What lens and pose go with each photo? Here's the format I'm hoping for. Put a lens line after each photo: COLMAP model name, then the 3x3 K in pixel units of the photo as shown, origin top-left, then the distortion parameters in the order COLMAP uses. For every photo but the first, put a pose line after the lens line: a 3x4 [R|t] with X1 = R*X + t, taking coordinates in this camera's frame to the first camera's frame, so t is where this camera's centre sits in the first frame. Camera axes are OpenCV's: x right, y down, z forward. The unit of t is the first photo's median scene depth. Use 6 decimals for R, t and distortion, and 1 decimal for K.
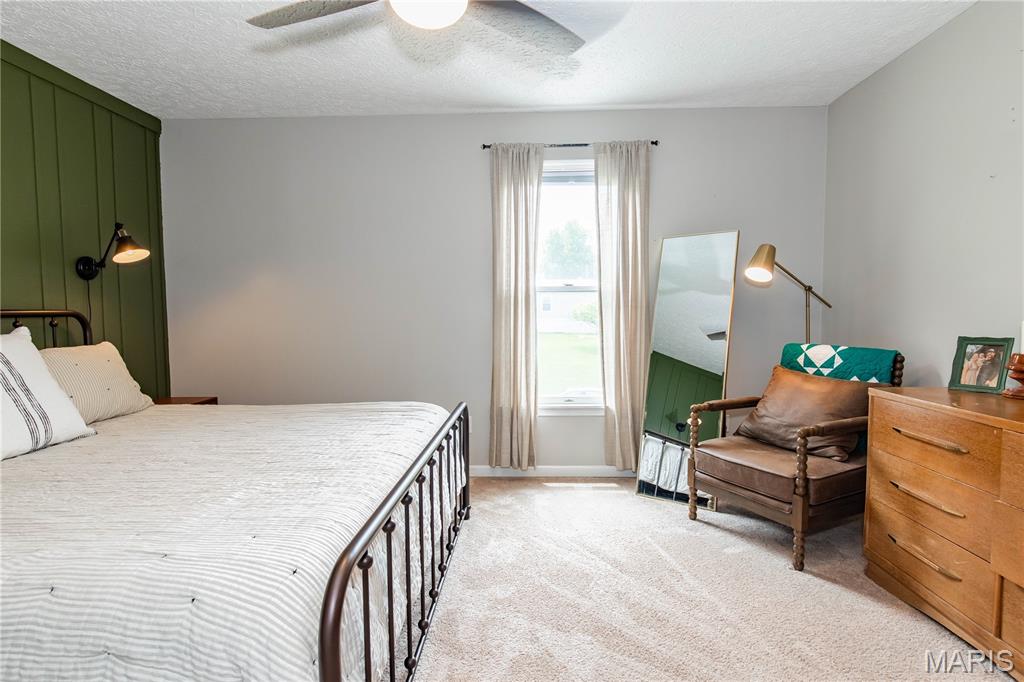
lens RADIAL K [[514.8, 0, 509.7], [0, 514.8, 352.7], [0, 0, 1]] dist [0.004826, -0.000473]
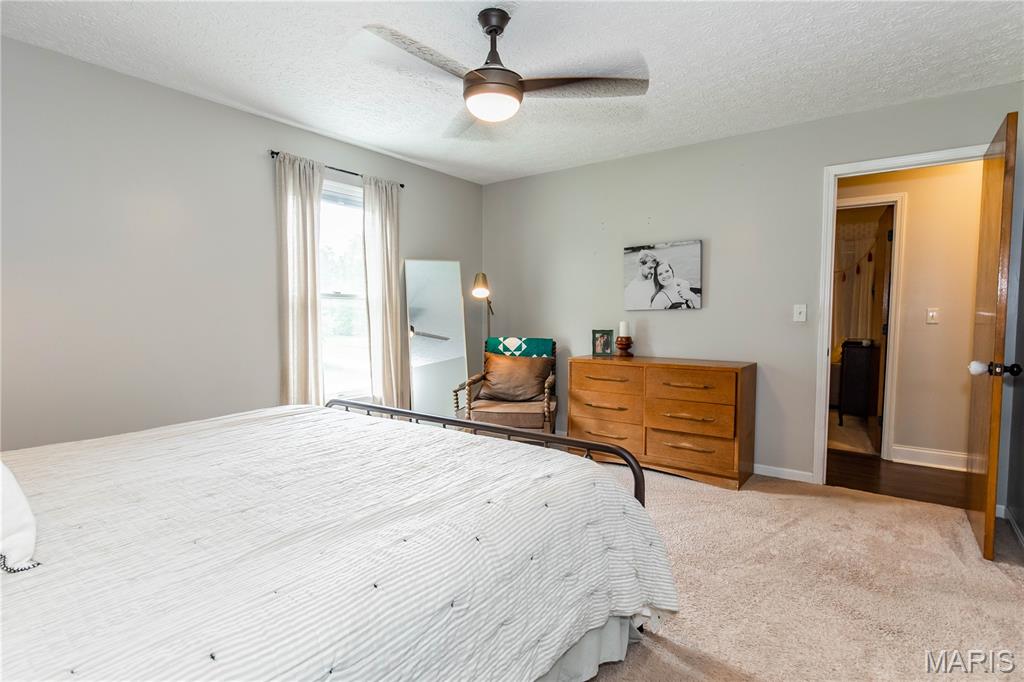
lens RADIAL K [[514.8, 0, 509.7], [0, 514.8, 352.7], [0, 0, 1]] dist [0.004826, -0.000473]
pose [[0.576237, -0.055478, 0.815398, -0.746740], [0.059487, 0.997894, 0.025855, -0.009853], [-0.815115, 0.033608, 0.578323, 0.061402]]
